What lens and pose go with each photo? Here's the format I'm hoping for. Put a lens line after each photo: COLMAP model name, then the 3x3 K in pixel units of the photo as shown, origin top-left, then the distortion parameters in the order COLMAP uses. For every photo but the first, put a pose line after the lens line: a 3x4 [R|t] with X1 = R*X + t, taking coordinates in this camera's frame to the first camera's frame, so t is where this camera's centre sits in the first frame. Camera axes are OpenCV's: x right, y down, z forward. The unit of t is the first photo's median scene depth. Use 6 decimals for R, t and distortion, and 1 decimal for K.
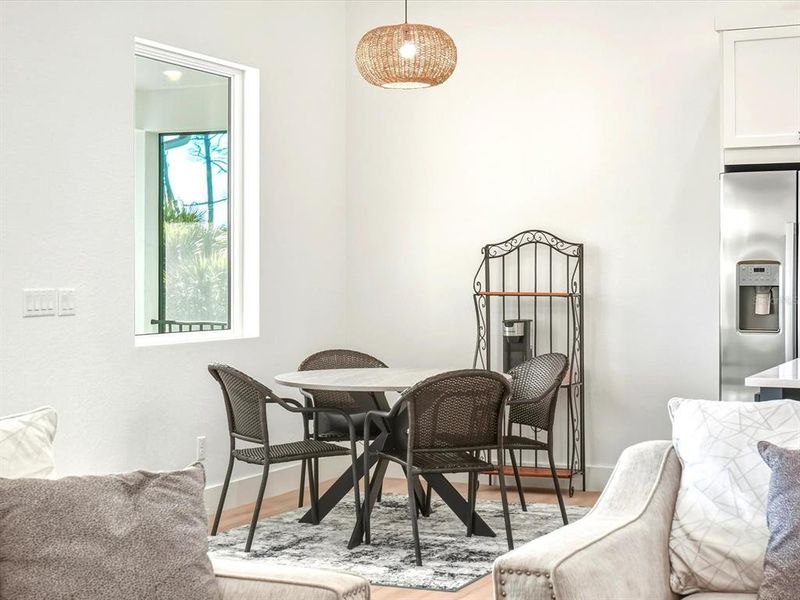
lens RADIAL K [[1395.9, 0, 399.8], [0, 1395.9, 277.3], [0, 0, 1]] dist [-0.025067, -0.003525]
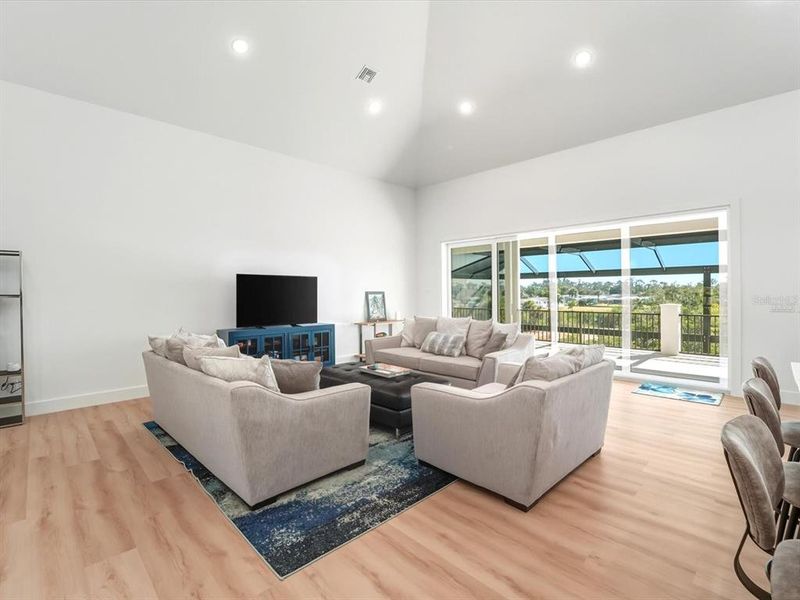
lens RADIAL K [[377.3, 0, 398.7], [0, 377.3, 294.4], [0, 0, 1]] dist [-0.019366, -0.000511]
pose [[-0.364293, 0.009643, -0.931235, 0.590543], [0.007773, 0.999943, 0.007314, -0.014623], [0.931252, -0.004574, -0.364347, 0.483460]]
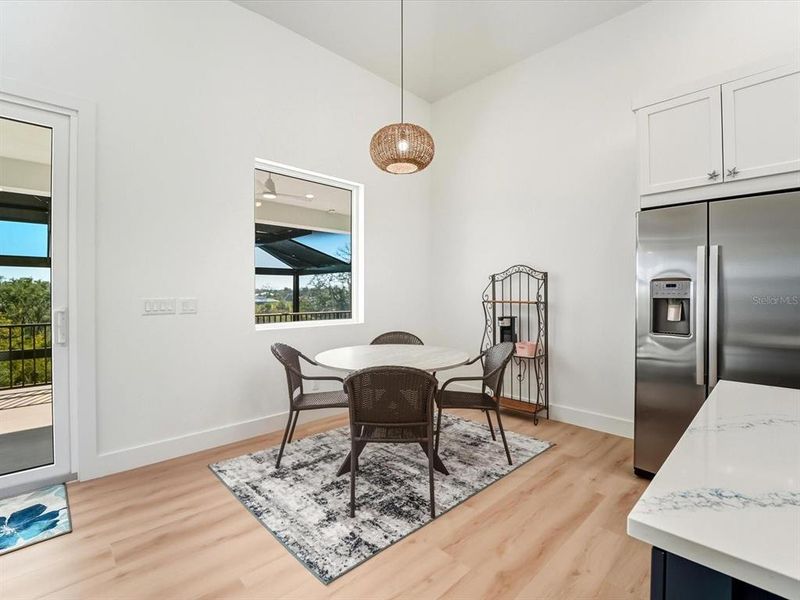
lens RADIAL K [[377.3, 0, 398.7], [0, 377.3, 294.4], [0, 0, 1]] dist [-0.019366, -0.000511]
pose [[0.926611, 0.002043, -0.376016, 0.155727], [-0.001136, 0.999996, 0.002634, 0.001951], [0.376020, -0.002014, 0.926609, 0.590849]]
